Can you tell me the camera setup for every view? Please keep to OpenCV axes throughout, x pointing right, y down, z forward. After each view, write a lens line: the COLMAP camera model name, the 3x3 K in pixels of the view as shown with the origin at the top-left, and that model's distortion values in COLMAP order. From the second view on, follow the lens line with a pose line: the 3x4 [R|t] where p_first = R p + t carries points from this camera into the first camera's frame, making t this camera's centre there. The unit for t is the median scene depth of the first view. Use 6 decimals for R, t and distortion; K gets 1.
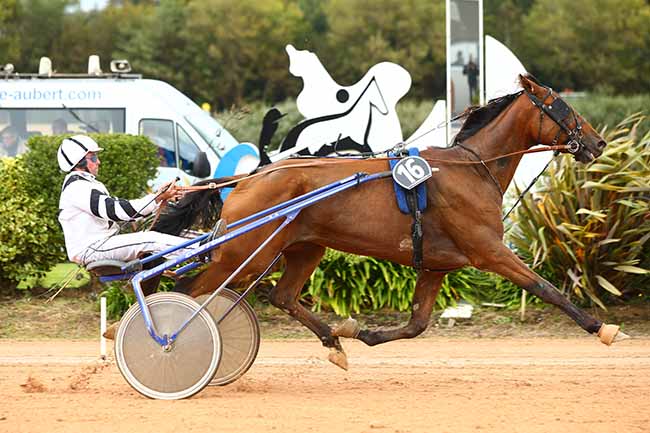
lens RADIAL K [[2640.7, 0, 322.3], [0, 2640.7, 217.9], [0, 0, 1]] dist [0.817519, 0.000000]
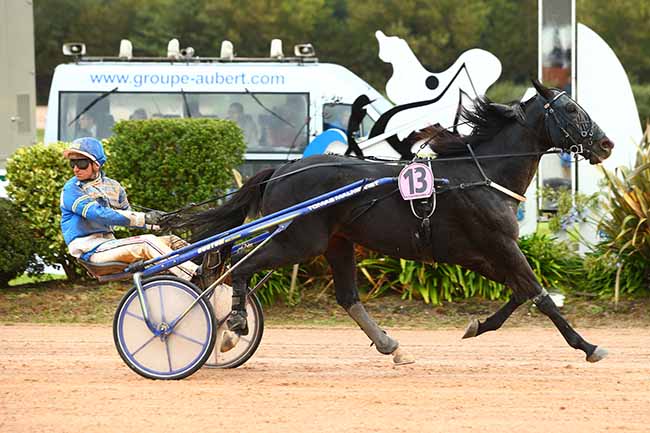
lens RADIAL K [[2640.7, 0, 319.6], [0, 2640.7, 221.4], [0, 0, 1]] dist [0.817519, 0.000000]
pose [[0.996240, 0.007871, 0.086276, -0.120006], [-0.008363, 0.999951, 0.005337, 0.001020], [-0.086230, -0.006038, 0.996257, 0.012910]]
